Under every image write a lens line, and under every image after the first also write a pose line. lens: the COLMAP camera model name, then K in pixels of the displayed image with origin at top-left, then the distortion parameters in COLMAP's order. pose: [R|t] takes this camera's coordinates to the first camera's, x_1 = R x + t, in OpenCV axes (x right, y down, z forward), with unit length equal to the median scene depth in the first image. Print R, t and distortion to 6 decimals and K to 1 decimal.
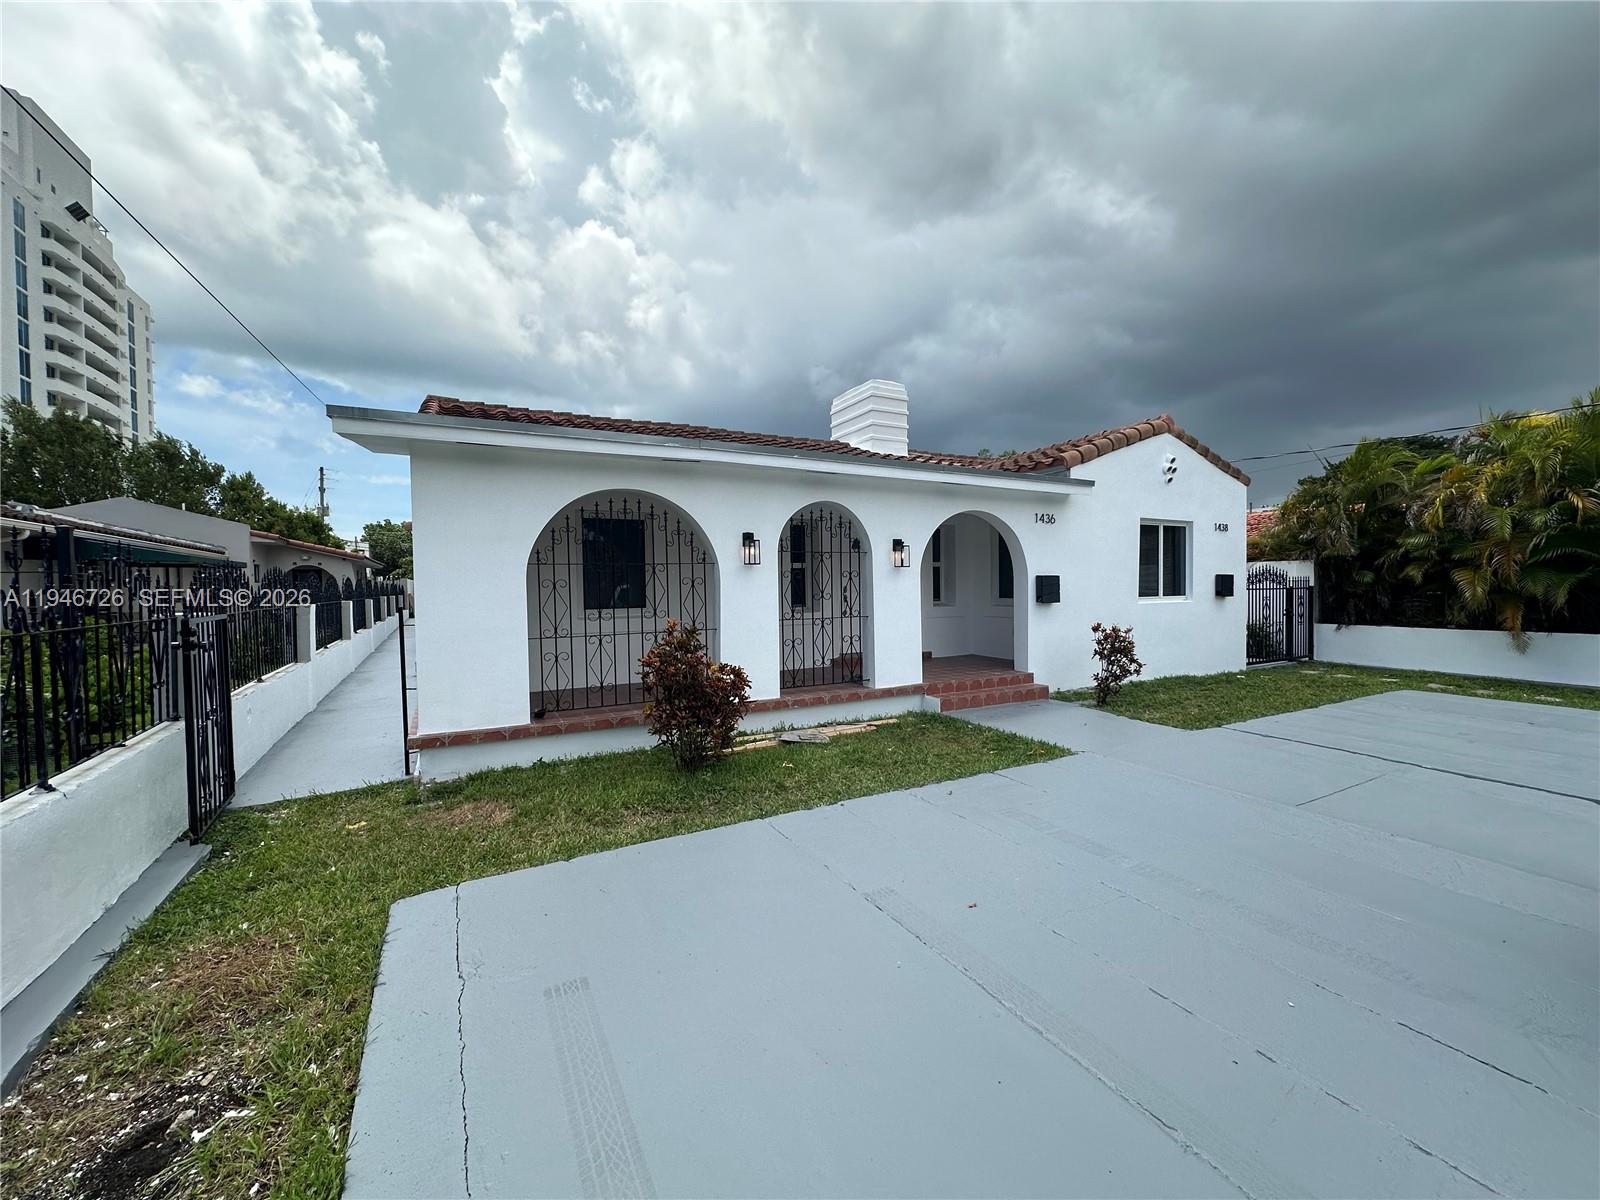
lens RADIAL K [[643.8, 0, 800.6], [0, 643.8, 599.3], [0, 0, 1]] dist [-0.009474, -0.001682]
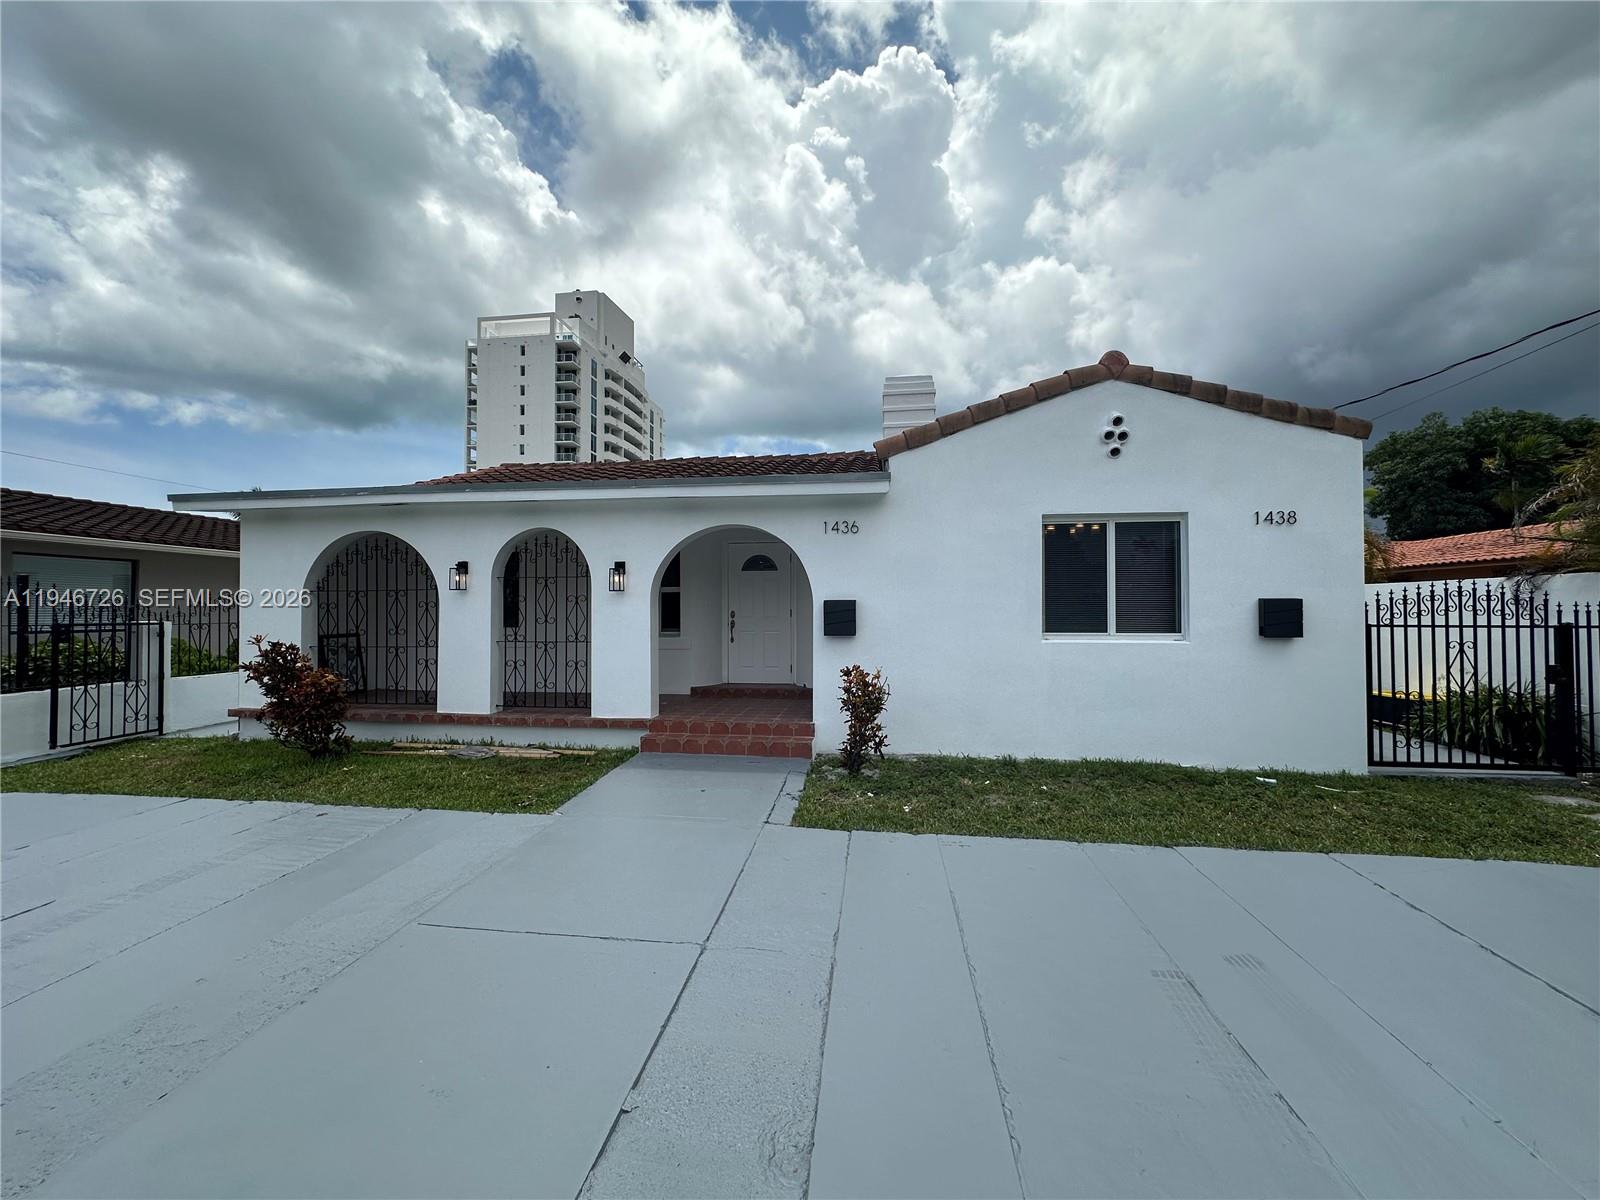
lens RADIAL K [[643.8, 0, 837.2], [0, 643.8, 602.6], [0, 0, 1]] dist [-0.009474, -0.001682]
pose [[0.808734, 0.003652, -0.588163, 0.669101], [-0.022876, 0.999419, -0.025249, -0.011764], [0.587729, 0.033874, 0.808348, 0.296629]]
